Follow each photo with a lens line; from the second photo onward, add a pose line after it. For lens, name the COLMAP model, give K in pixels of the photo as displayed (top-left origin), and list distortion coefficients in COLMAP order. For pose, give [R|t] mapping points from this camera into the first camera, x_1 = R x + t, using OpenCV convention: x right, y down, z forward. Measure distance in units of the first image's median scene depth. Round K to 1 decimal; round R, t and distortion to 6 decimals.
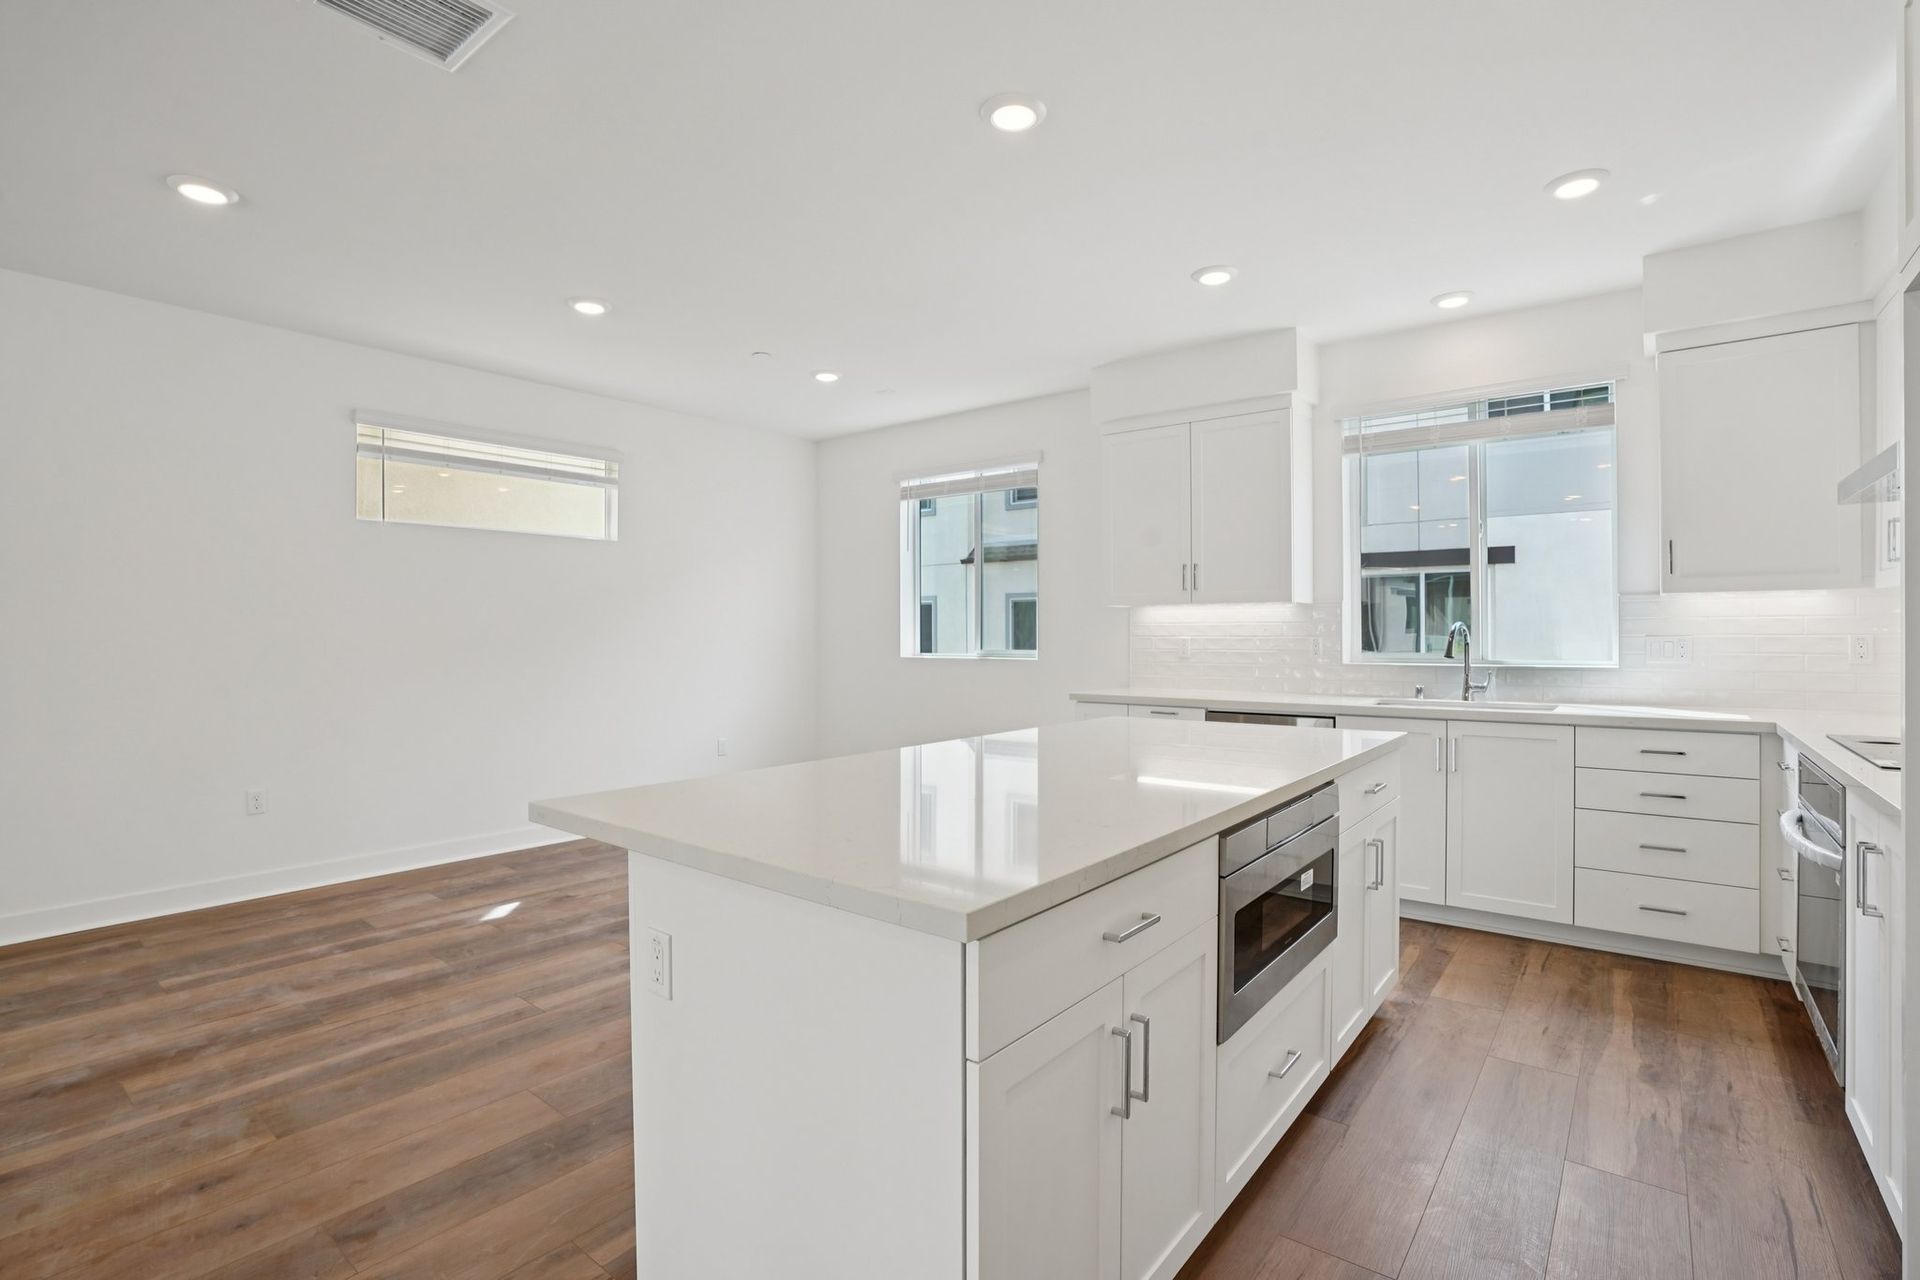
lens RADIAL K [[894.8, 0, 959.9], [0, 894.8, 634.1], [0, 0, 1]] dist [-0.061465, 0.022377]
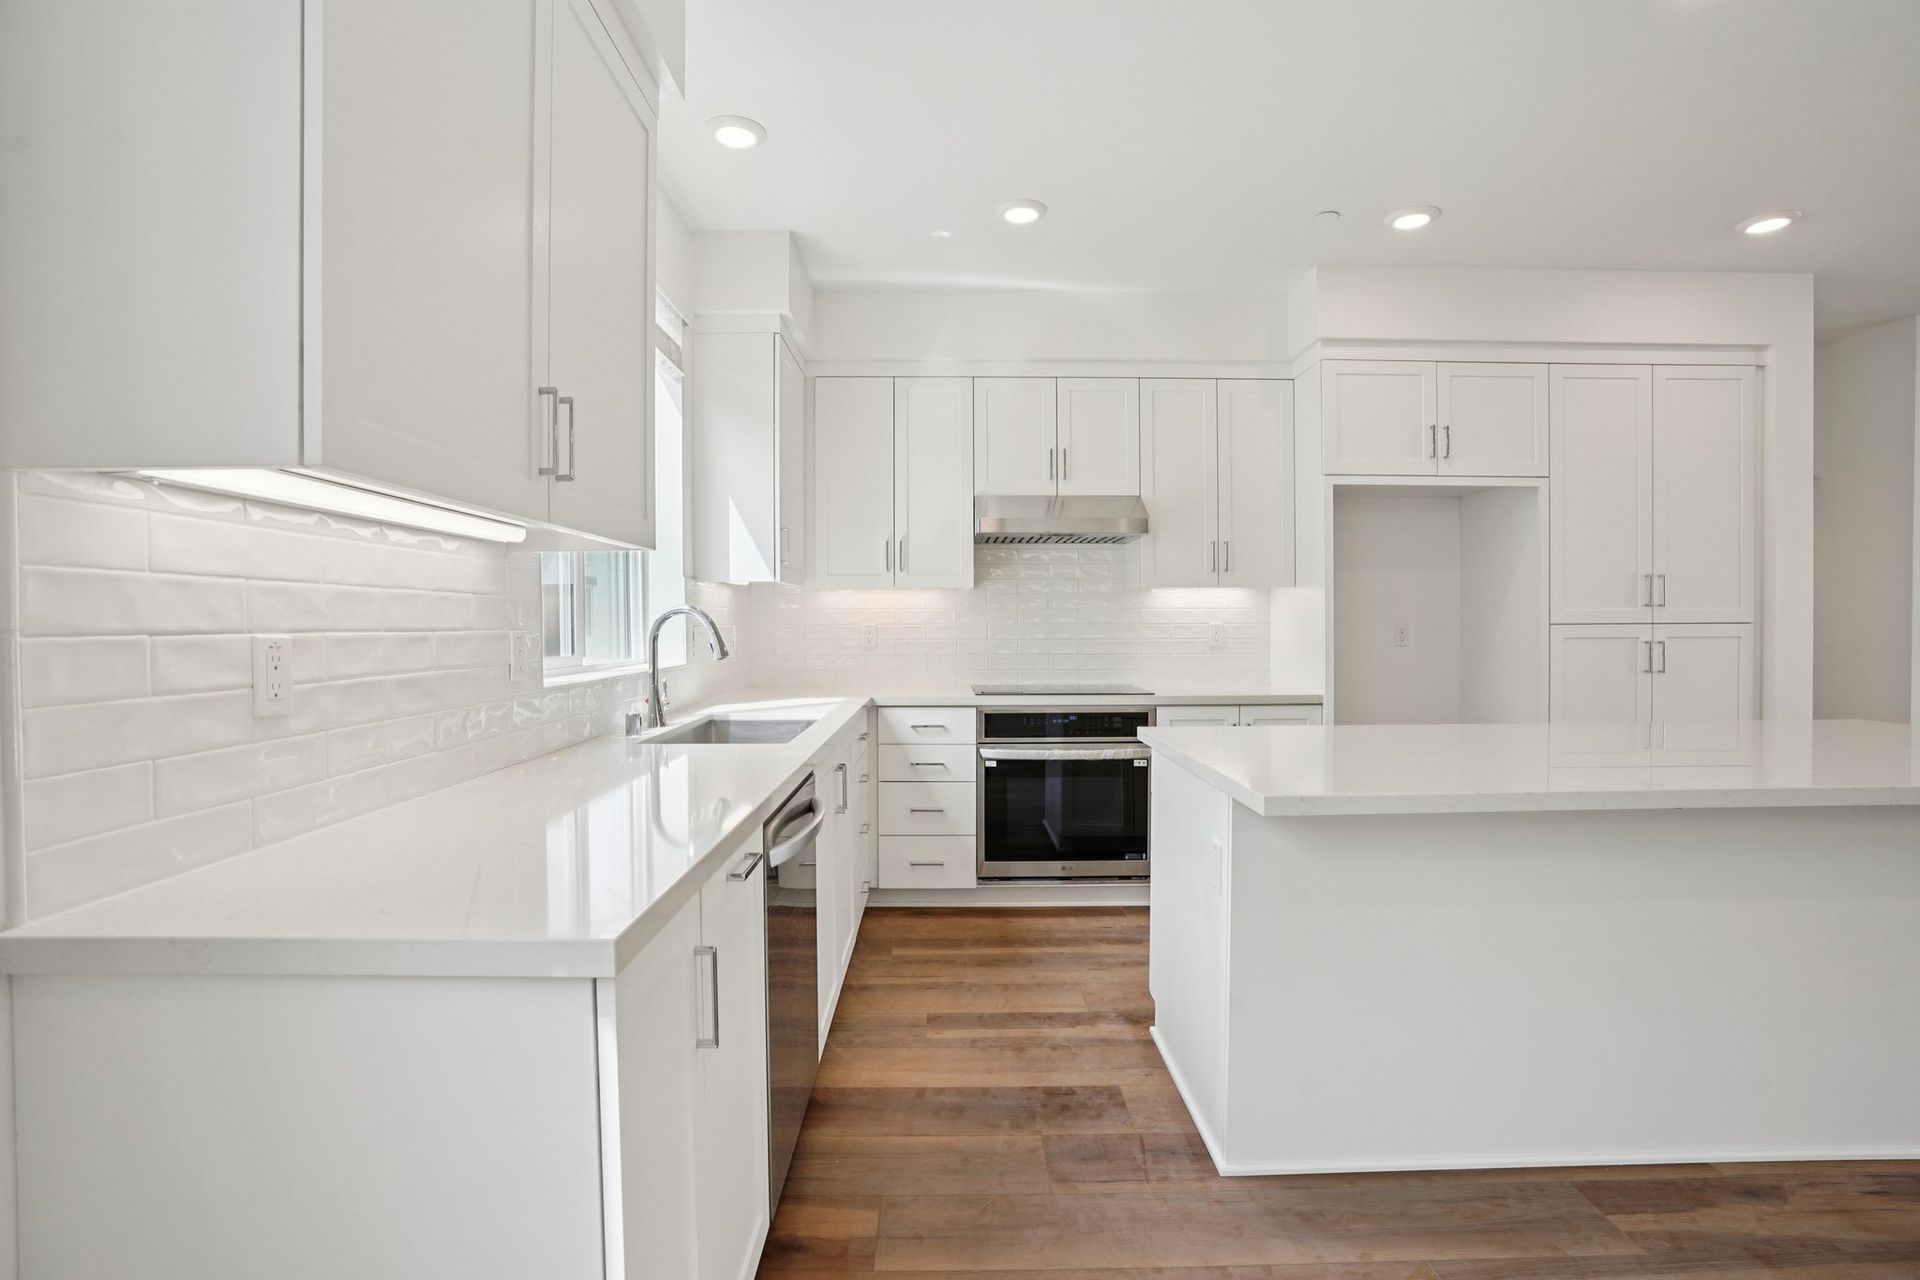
lens RADIAL K [[894.8, 0, 959.9], [0, 894.8, 634.1], [0, 0, 1]] dist [-0.061465, 0.022377]
pose [[-0.629727, -0.004294, 0.776804, -0.090340], [0.007052, 0.999912, 0.011244, 0.002555], [-0.776784, 0.012558, -0.629642, 1.508479]]
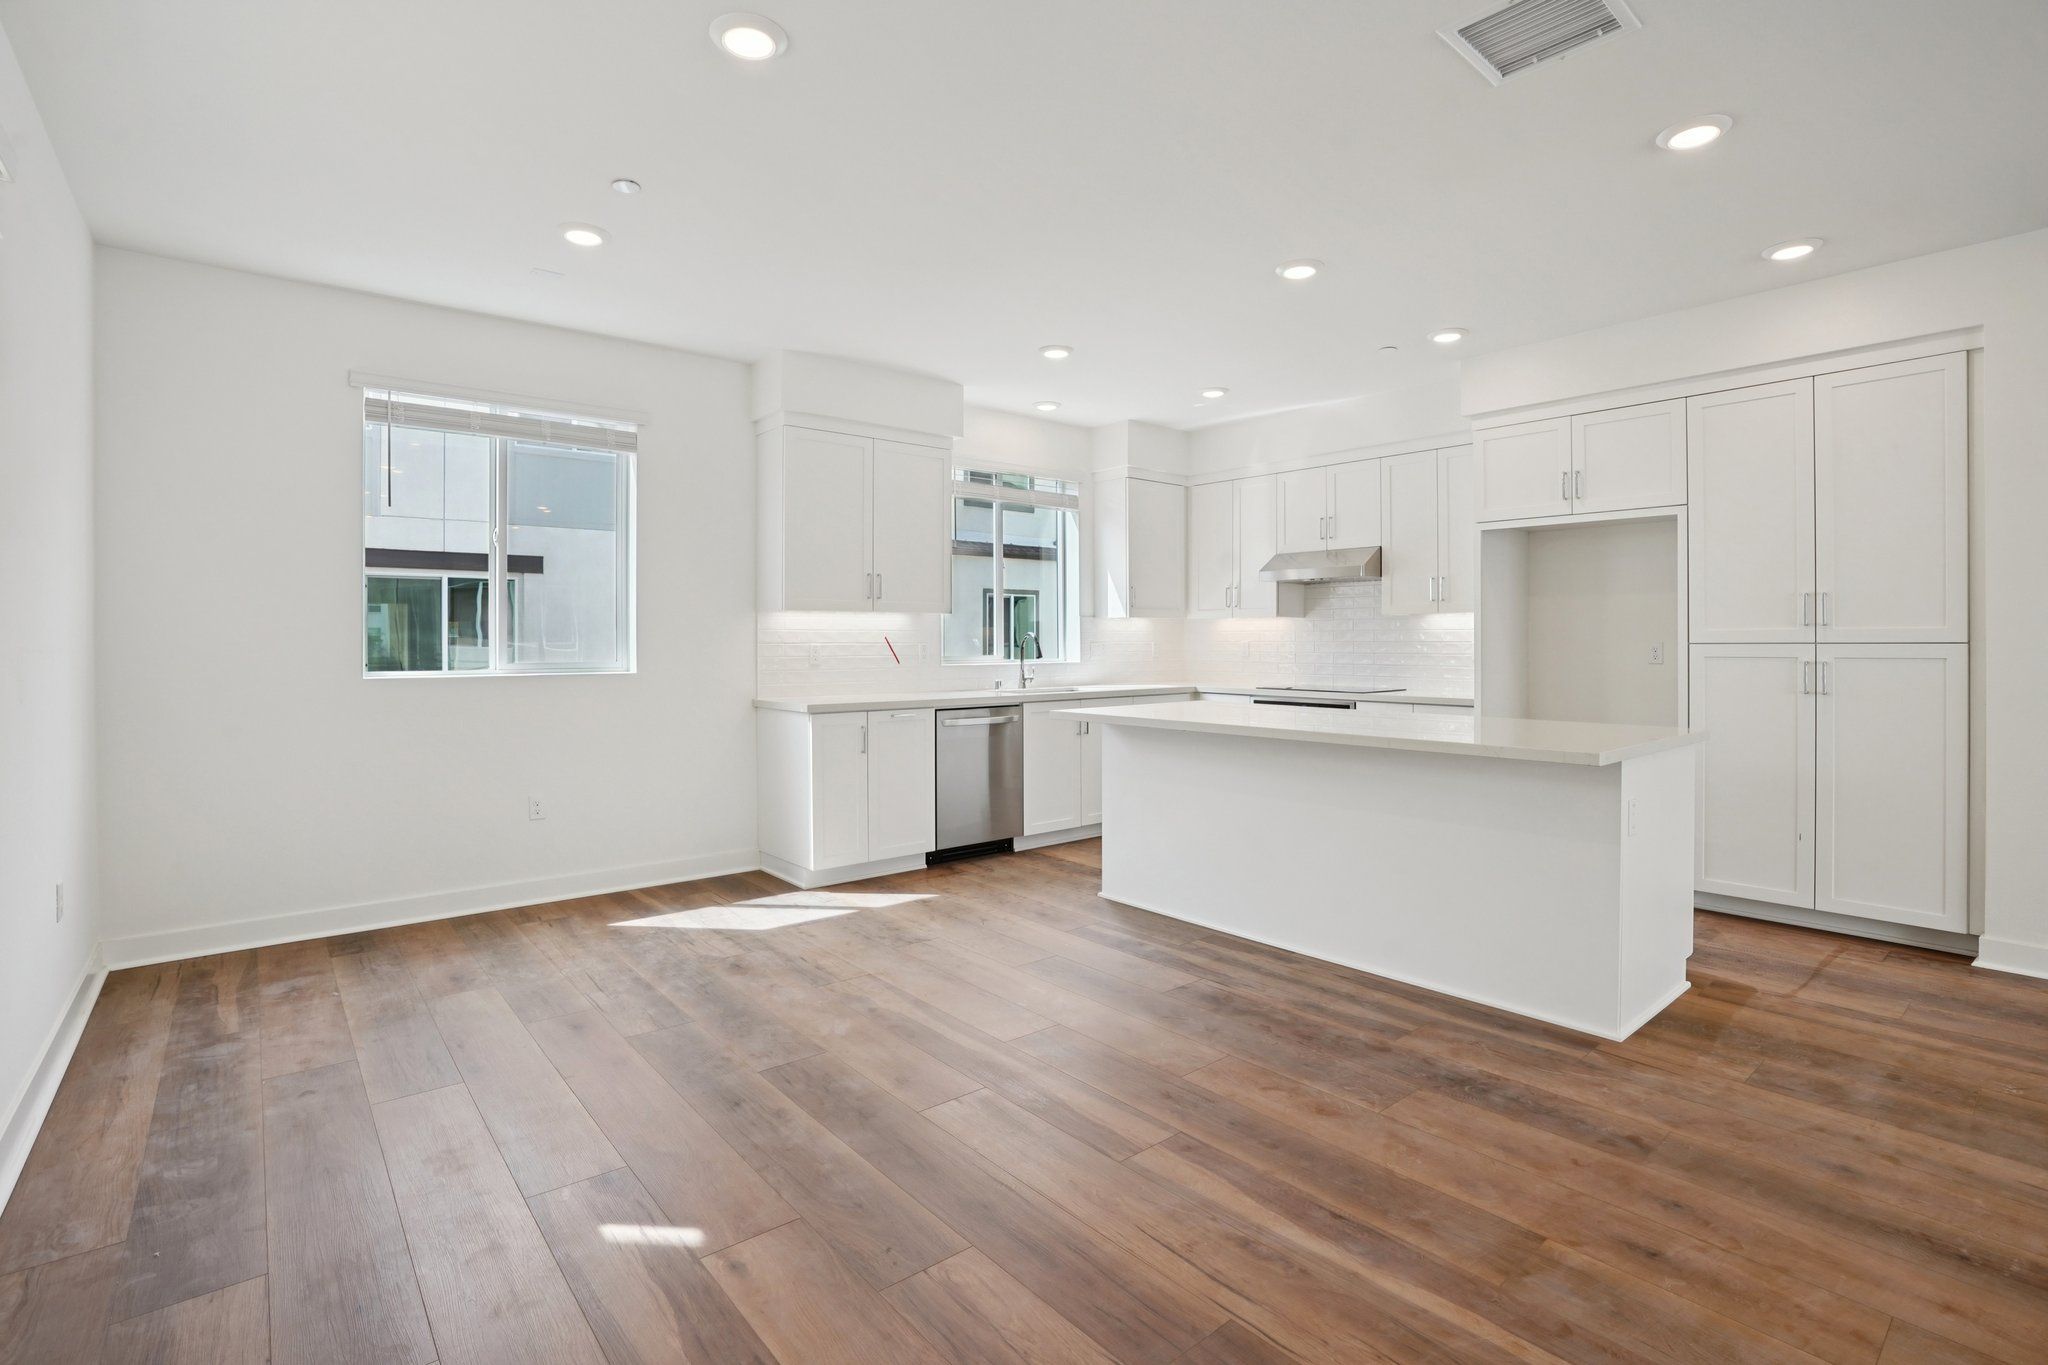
lens RADIAL K [[958.5, 0, 1027.9], [0, 958.5, 650.2], [0, 0, 1]] dist [-0.074256, 0.030637]
pose [[0.199994, -0.007172, 0.979771, -1.121832], [0.003233, 0.999973, 0.006660, 0.005594], [-0.979792, 0.001835, 0.200012, 0.834130]]
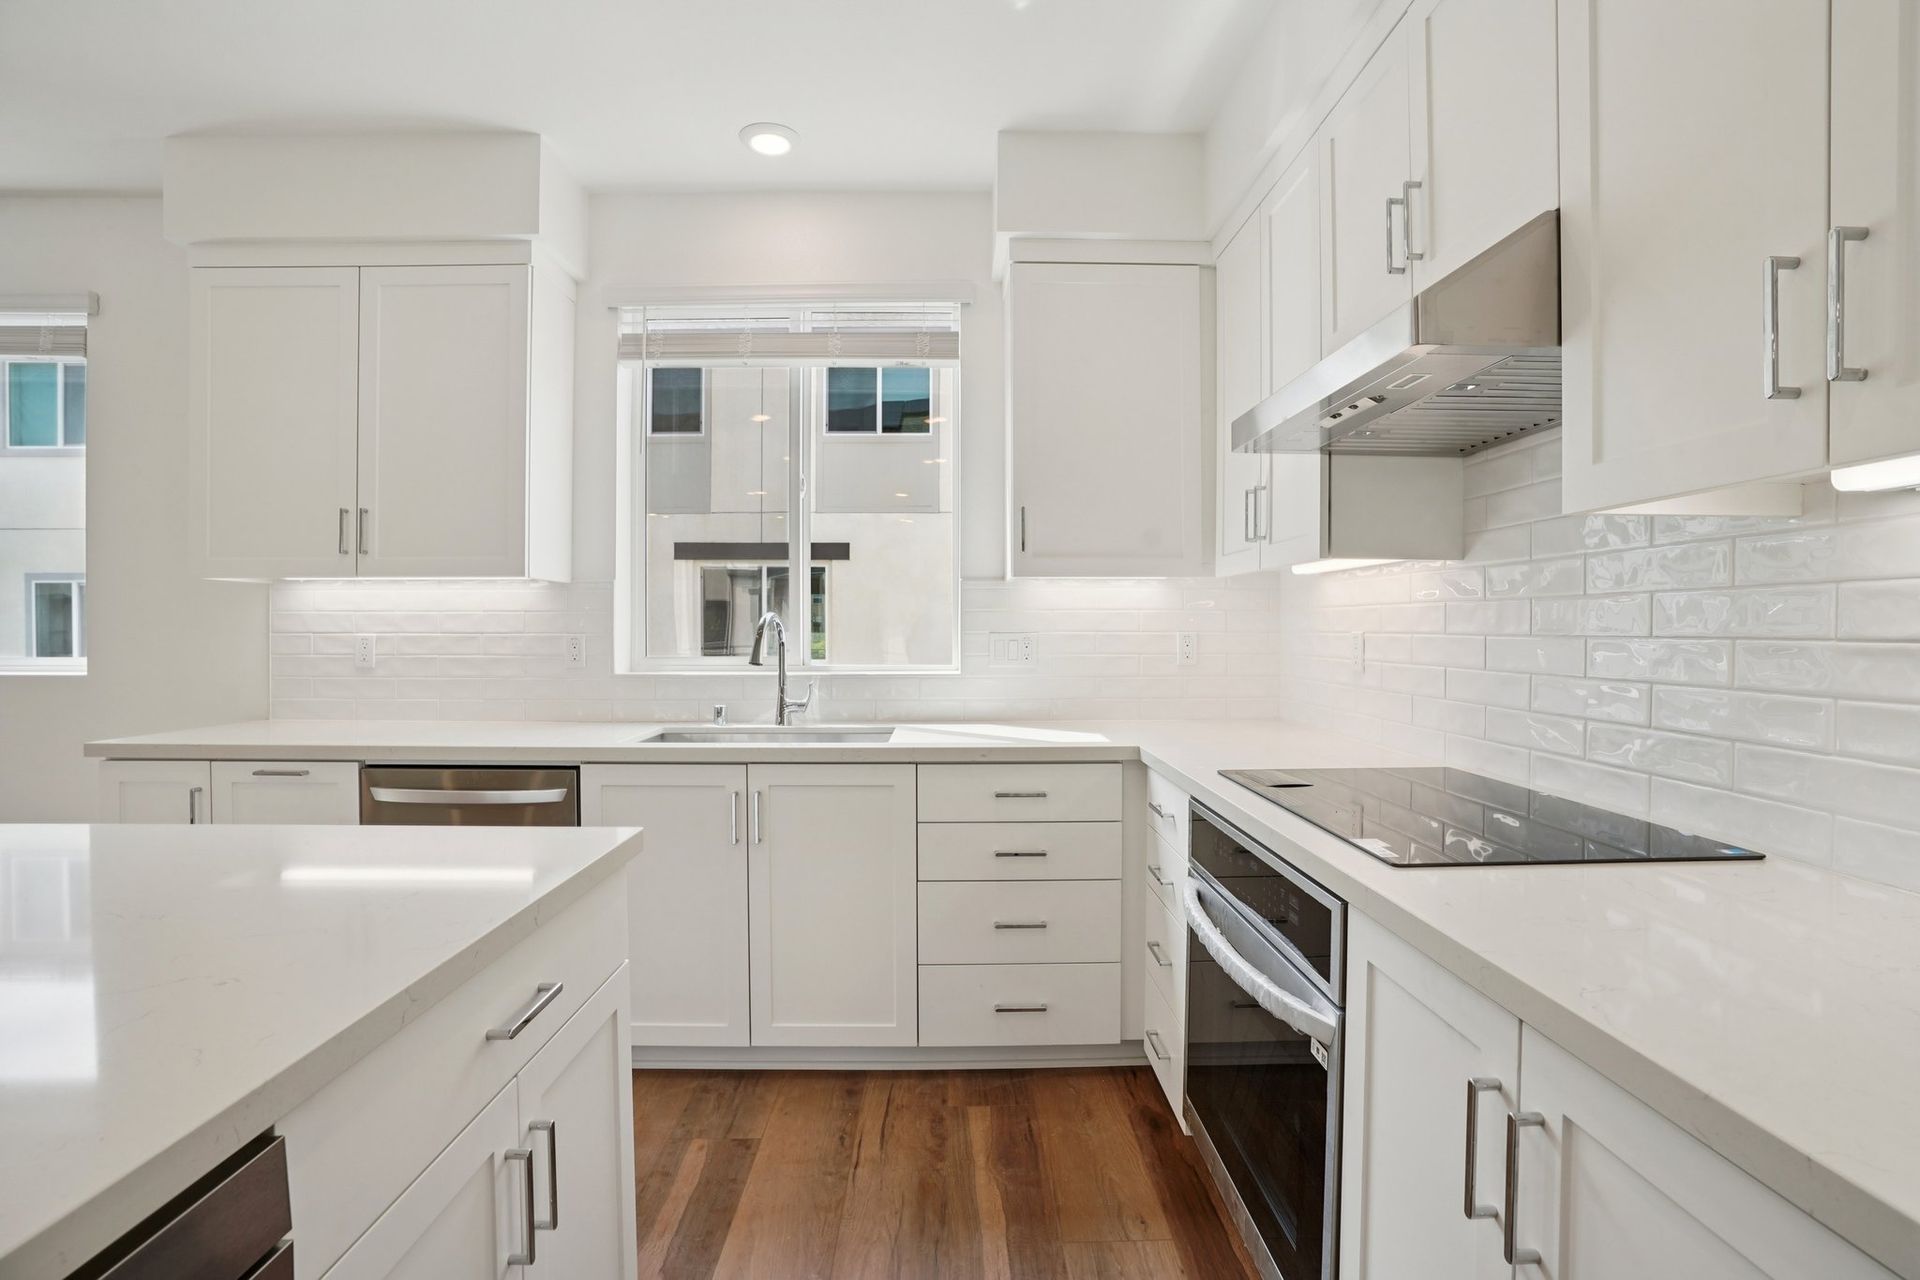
lens RADIAL K [[894.8, 0, 959.9], [0, 894.8, 634.1], [0, 0, 1]] dist [-0.061465, 0.022377]
pose [[0.774064, -0.000476, 0.633108, 0.283797], [-0.002243, 0.999991, 0.003494, 0.000403], [-0.633104, -0.004124, 0.774056, 0.431562]]
